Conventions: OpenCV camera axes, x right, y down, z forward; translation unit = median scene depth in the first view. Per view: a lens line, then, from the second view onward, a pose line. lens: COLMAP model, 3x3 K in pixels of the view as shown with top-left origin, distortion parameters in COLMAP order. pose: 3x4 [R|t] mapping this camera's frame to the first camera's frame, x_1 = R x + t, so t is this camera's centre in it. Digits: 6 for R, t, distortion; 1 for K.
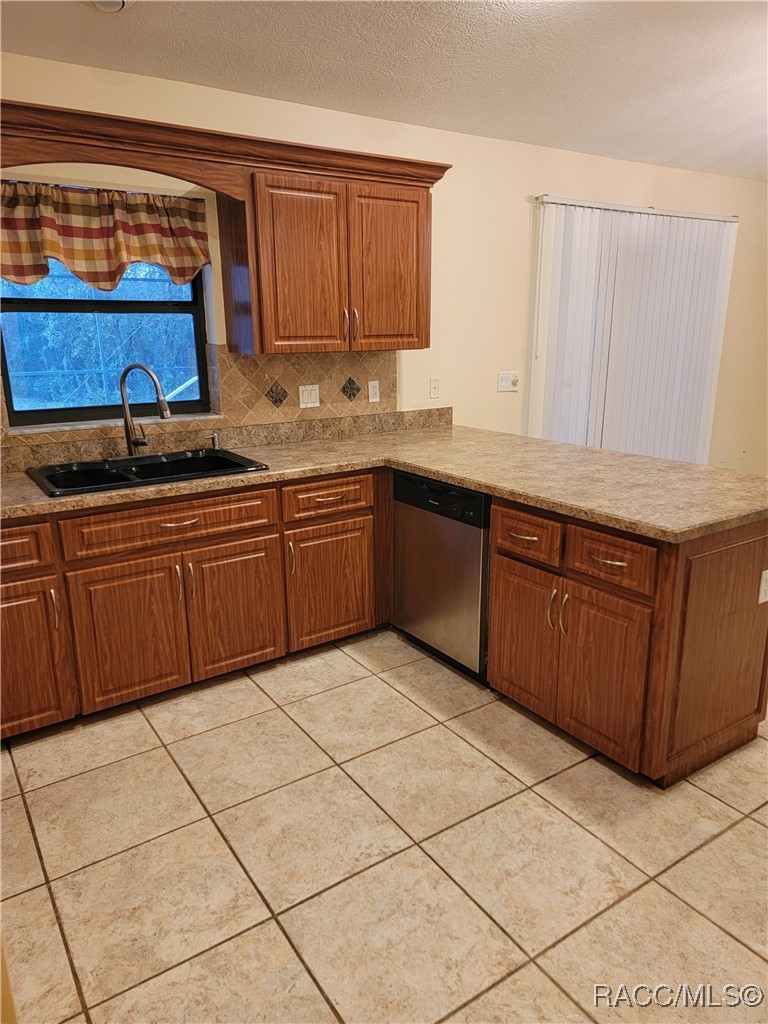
lens RADIAL K [[703.9, 0, 373.8], [0, 703.9, 512.4], [0, 0, 1]] dist [0.056099, -0.014022]
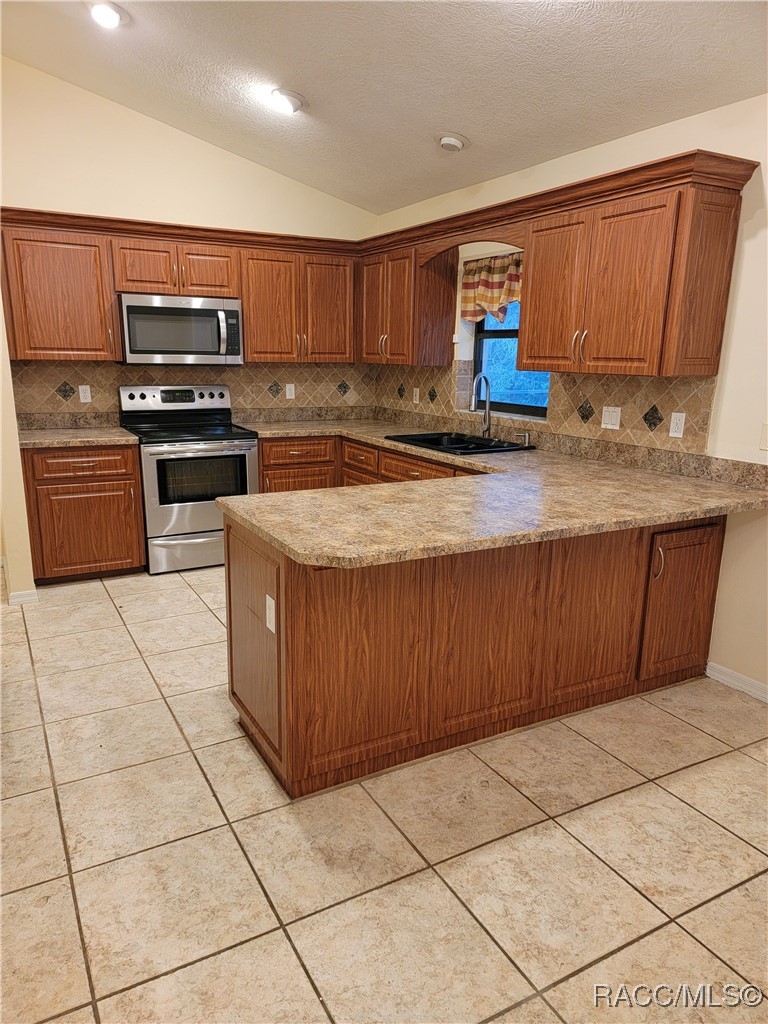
lens RADIAL K [[703.9, 0, 376.2], [0, 703.9, 517.0], [0, 0, 1]] dist [0.056099, -0.014022]
pose [[-0.076817, 0.240815, -0.967526, 0.950235], [-0.269773, 0.929177, 0.252689, -0.199627], [0.959855, 0.280423, -0.006411, 0.730616]]
